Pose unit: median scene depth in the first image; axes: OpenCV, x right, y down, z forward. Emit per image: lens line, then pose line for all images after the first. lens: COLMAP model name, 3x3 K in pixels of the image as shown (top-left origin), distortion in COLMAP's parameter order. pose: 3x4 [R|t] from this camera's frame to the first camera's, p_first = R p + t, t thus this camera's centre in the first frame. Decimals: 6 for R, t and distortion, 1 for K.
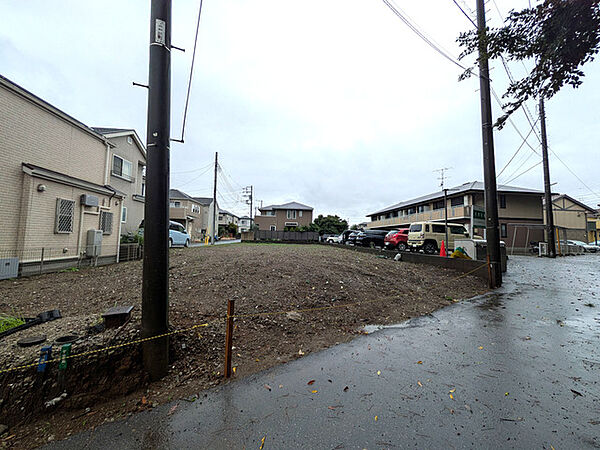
lens RADIAL K [[237.7, 0, 300.9], [0, 237.7, 223.5], [0, 0, 1]] dist [-0.000251, -0.000196]
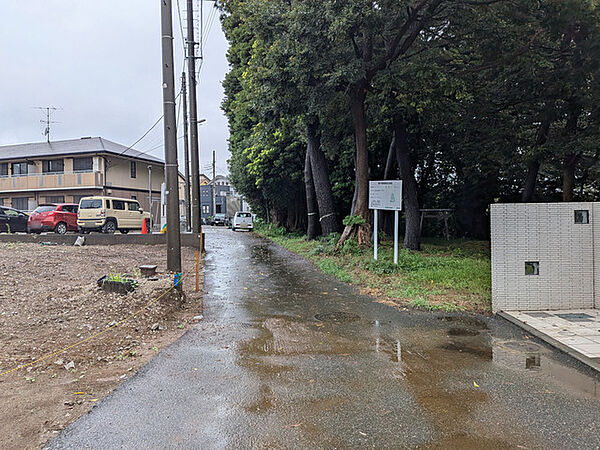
lens RADIAL K [[429.1, 0, 296.9], [0, 429.1, 230.5], [0, 0, 1]] dist [-0.012209, -0.015979]
pose [[0.381983, -0.054209, 0.922578, -0.473560], [-0.035870, 0.996656, 0.073413, -0.017405], [-0.923473, -0.061136, 0.378761, -0.150399]]
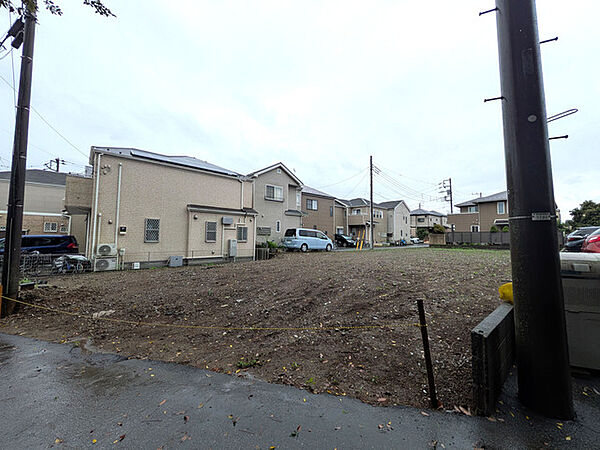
lens RADIAL K [[237.7, 0, 300.9], [0, 237.7, 223.5], [0, 0, 1]] dist [-0.000251, -0.000196]
pose [[0.608721, -0.067439, -0.790513, 0.388084], [0.056871, 0.997527, -0.041307, 0.008910], [0.791344, -0.019813, 0.611050, 0.261993]]
